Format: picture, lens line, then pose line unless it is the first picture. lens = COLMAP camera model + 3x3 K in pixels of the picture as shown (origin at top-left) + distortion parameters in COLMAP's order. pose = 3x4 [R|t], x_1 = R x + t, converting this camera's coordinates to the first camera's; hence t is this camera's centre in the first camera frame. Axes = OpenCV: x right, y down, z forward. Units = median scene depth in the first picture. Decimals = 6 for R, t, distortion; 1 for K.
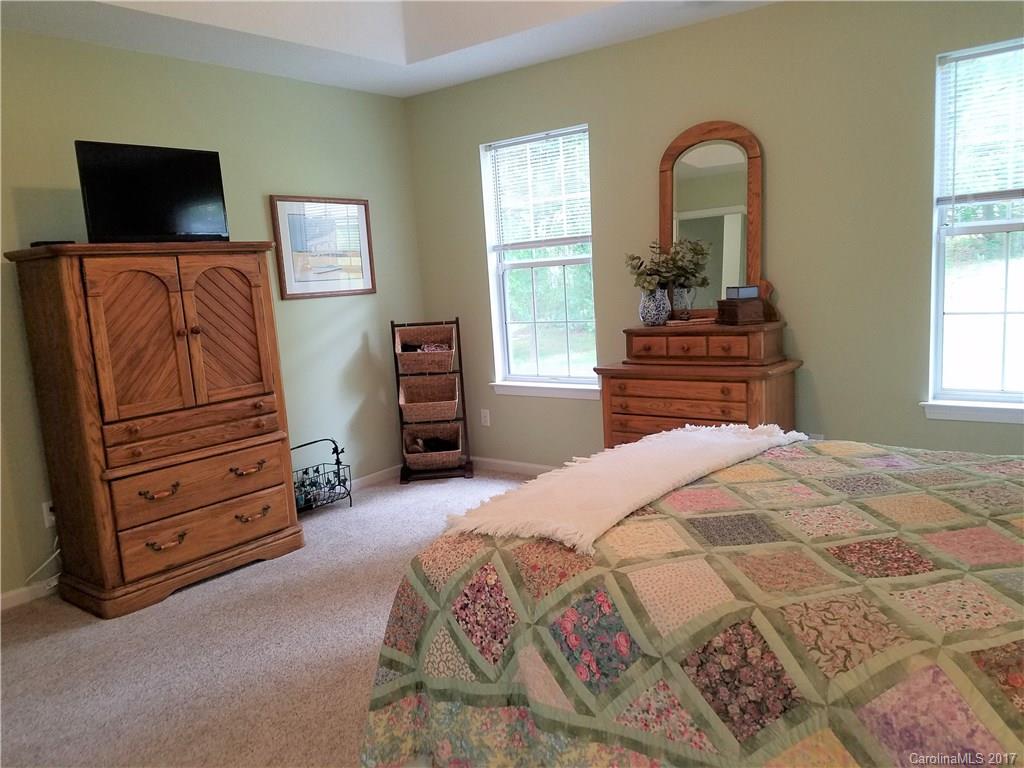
lens RADIAL K [[792.3, 0, 515.7], [0, 792.3, 401.7], [0, 0, 1]] dist [0.216196, -0.379914]
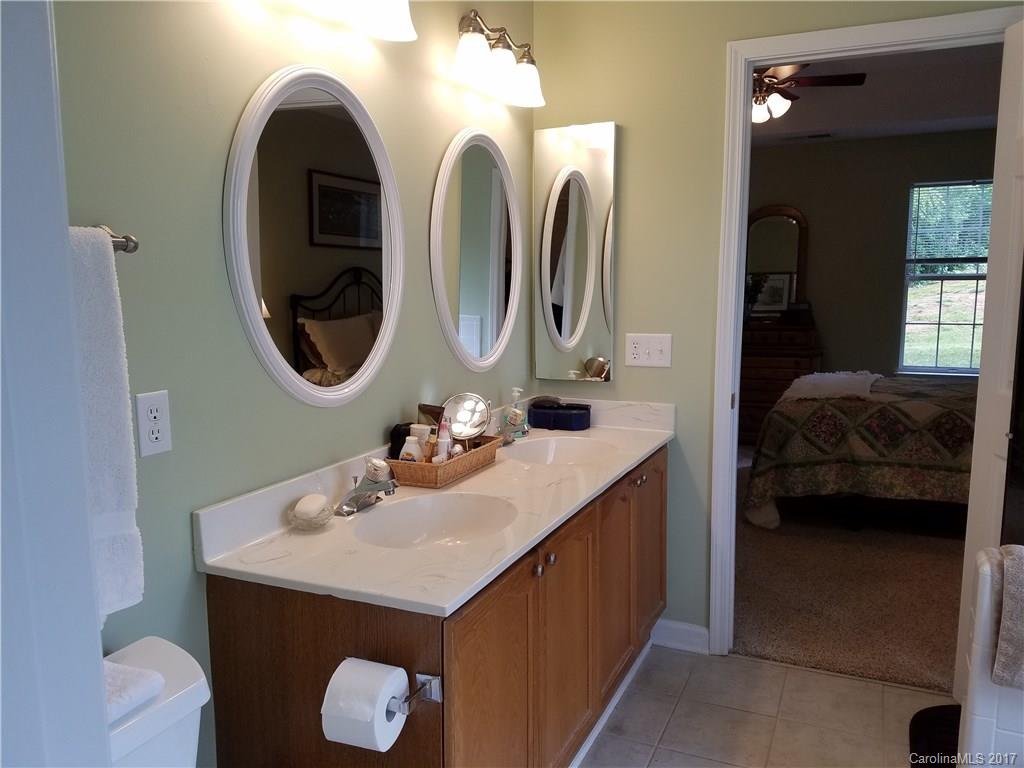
lens RADIAL K [[792.3, 0, 515.7], [0, 792.3, 401.7], [0, 0, 1]] dist [0.216196, -0.379914]
pose [[0.972111, 0.020787, 0.233596, -1.613187], [-0.014382, 0.999473, -0.029092, 0.289519], [-0.234078, 0.024921, 0.971898, -1.225248]]
